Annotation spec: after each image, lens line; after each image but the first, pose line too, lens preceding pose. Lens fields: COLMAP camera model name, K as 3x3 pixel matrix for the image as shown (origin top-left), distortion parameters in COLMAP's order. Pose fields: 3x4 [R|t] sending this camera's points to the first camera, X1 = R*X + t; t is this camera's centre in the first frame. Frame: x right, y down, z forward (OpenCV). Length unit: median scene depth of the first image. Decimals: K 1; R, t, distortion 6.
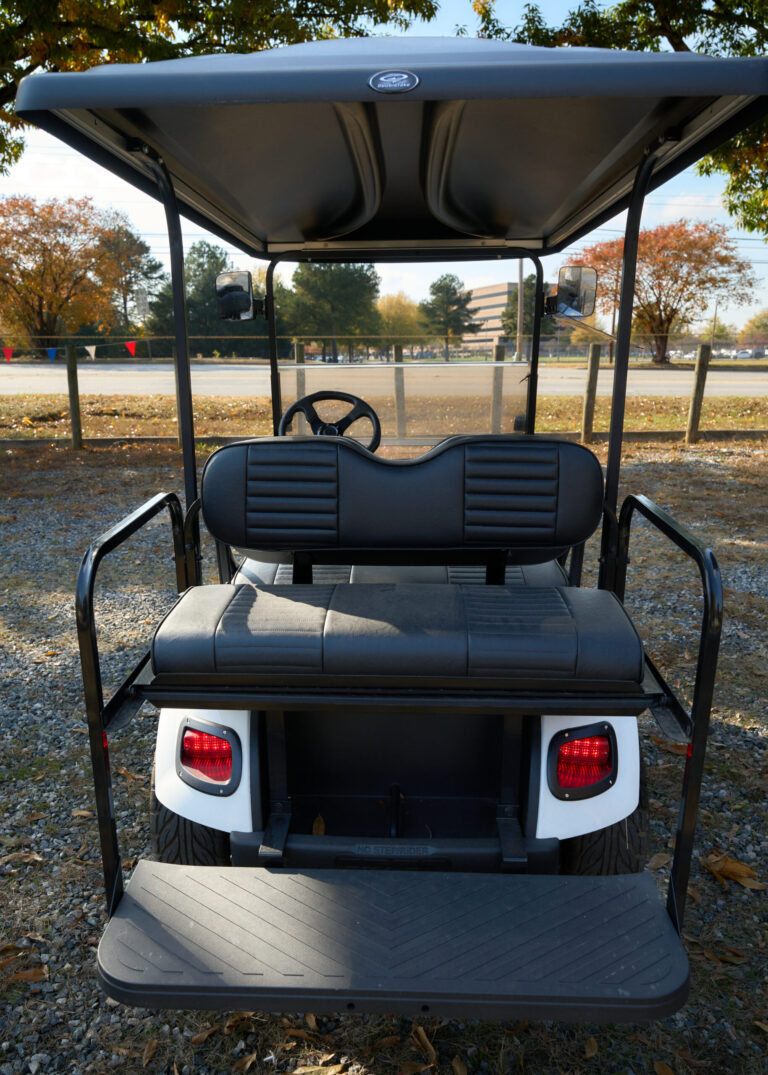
lens RADIAL K [[854.5, 0, 384.0], [0, 854.5, 537.5], [0, 0, 1]] dist [-0.001851, -0.011106]
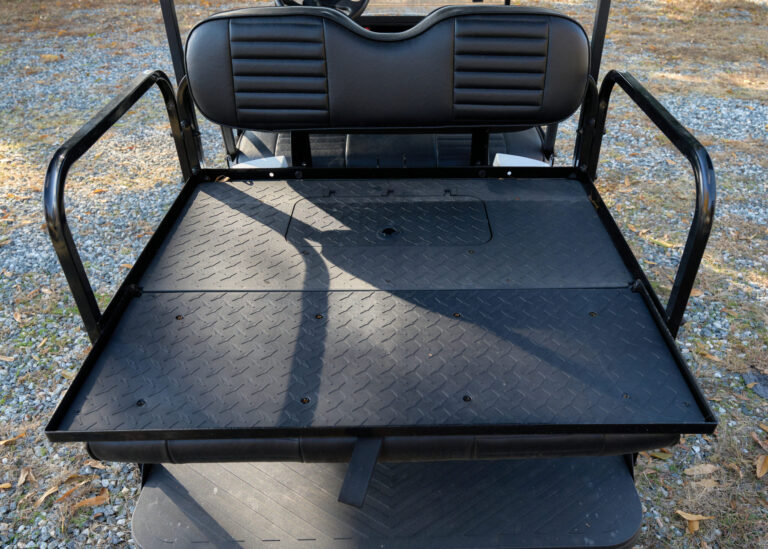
lens RADIAL K [[610.5, 0, 429.3], [0, 610.5, 274.7], [0, 0, 1]] dist [-0.001851, -0.011106]
pose [[0.997435, -0.030748, 0.064638, 0.007494], [0.006665, 0.939008, 0.343831, -0.045136], [-0.071268, -0.342518, 0.936804, 0.153611]]
